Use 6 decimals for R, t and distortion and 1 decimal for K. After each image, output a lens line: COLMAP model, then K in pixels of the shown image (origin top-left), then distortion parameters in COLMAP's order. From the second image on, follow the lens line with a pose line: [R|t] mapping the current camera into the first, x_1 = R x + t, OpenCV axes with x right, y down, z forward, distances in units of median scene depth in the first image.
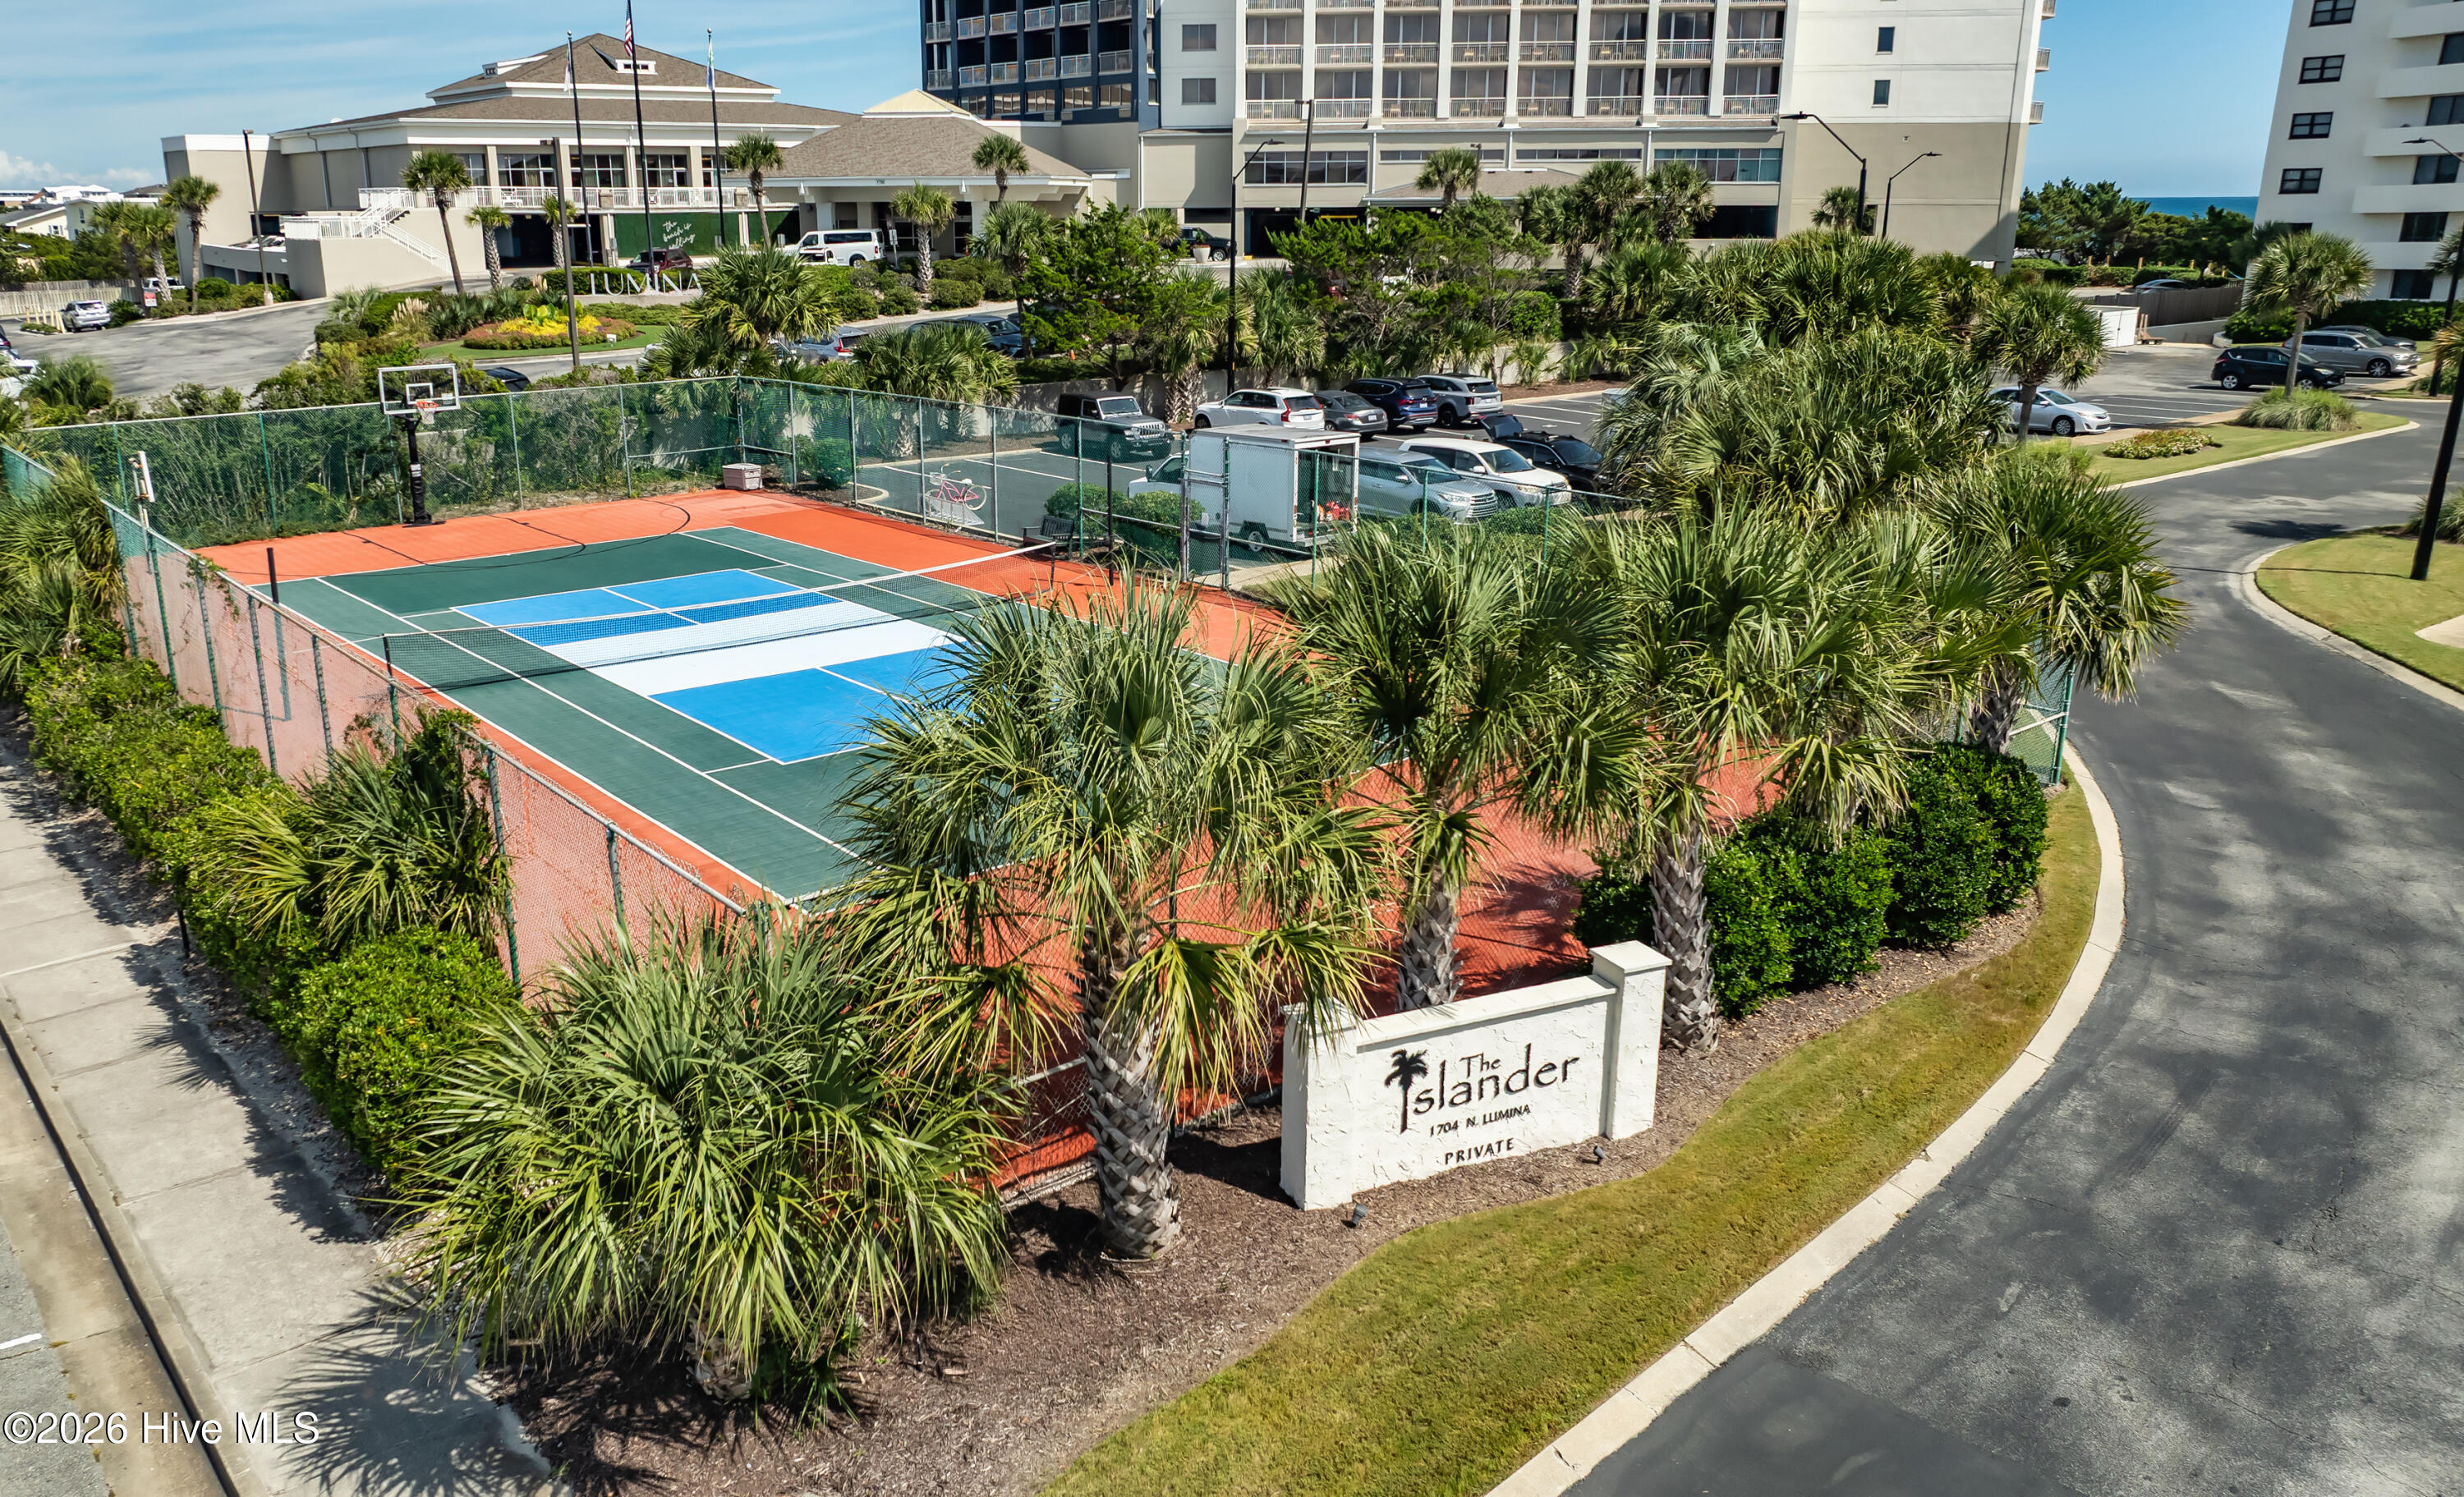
lens RADIAL K [[1839.0, 0, 1157.4], [0, 1839.0, 776.5], [0, 0, 1]] dist [-0.017487, 0.008037]
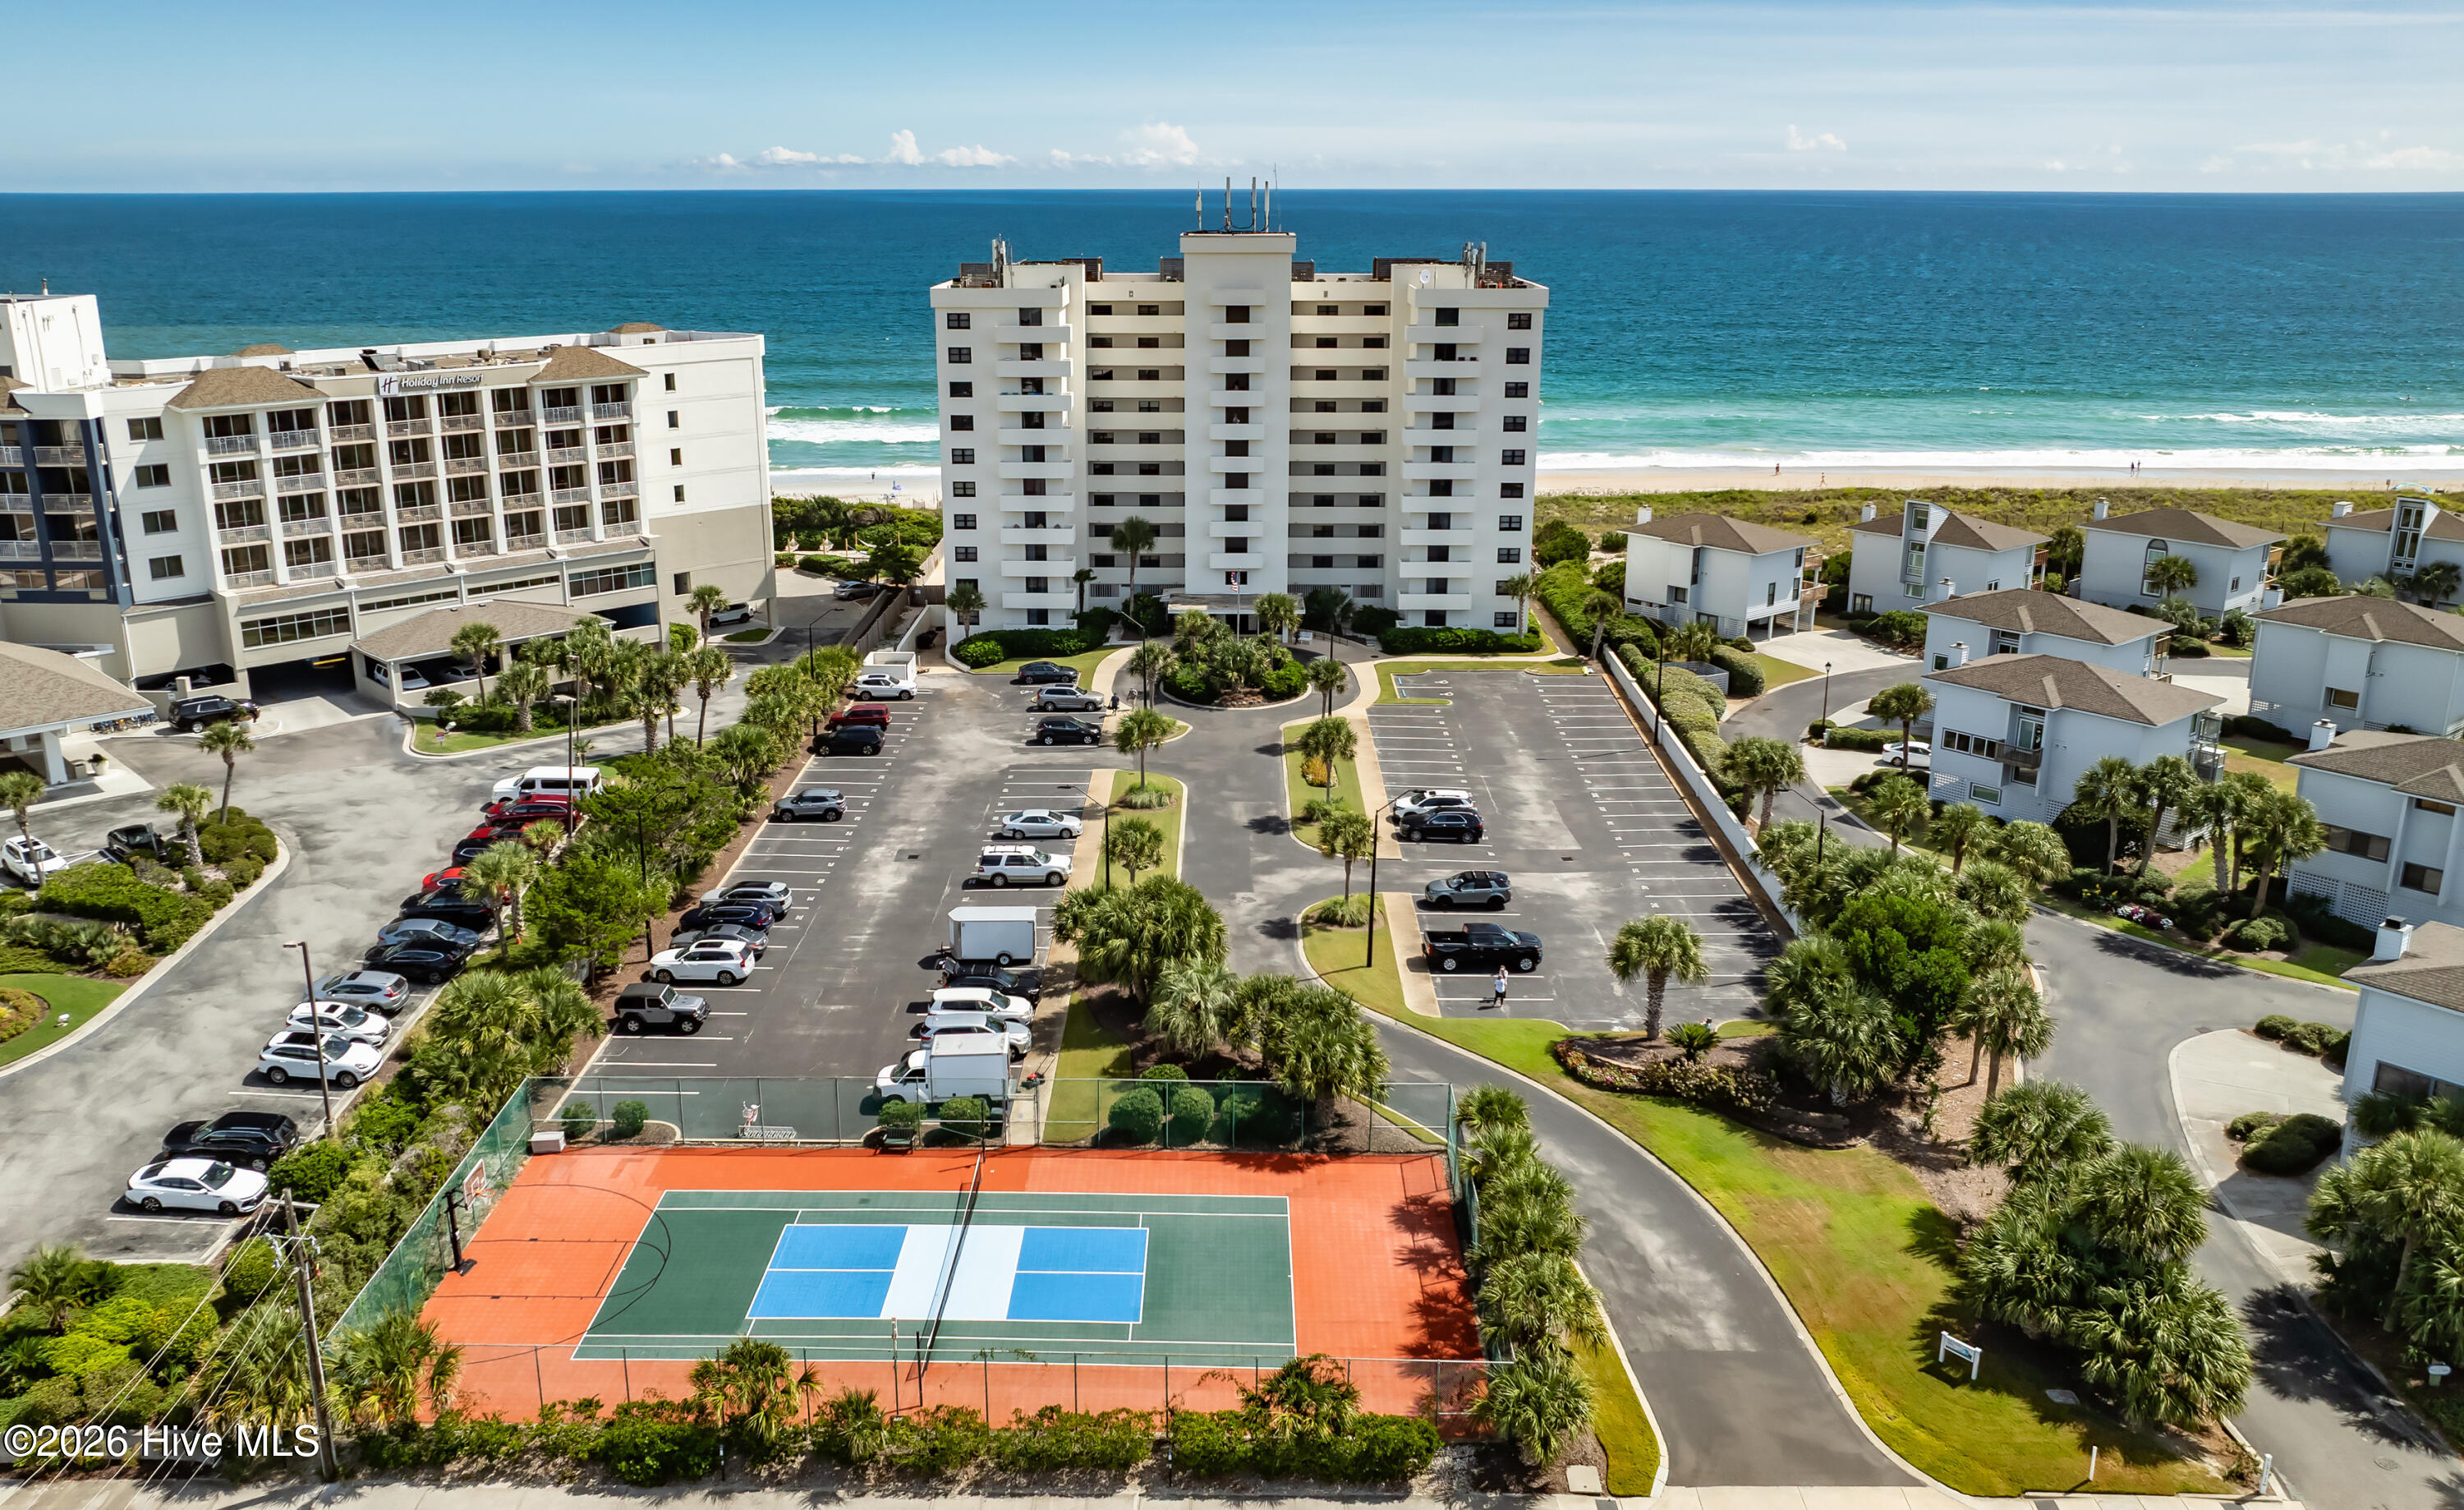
lens RADIAL K [[1839.4, 0, 1166.8], [0, 1839.4, 736.7], [0, 0, 1]] dist [-0.017487, 0.008037]
pose [[0.651087, -0.206238, 0.730446, -0.834946], [0.229173, 0.970876, 0.069848, -0.428793], [-0.723578, 0.121921, 0.679389, -0.363757]]
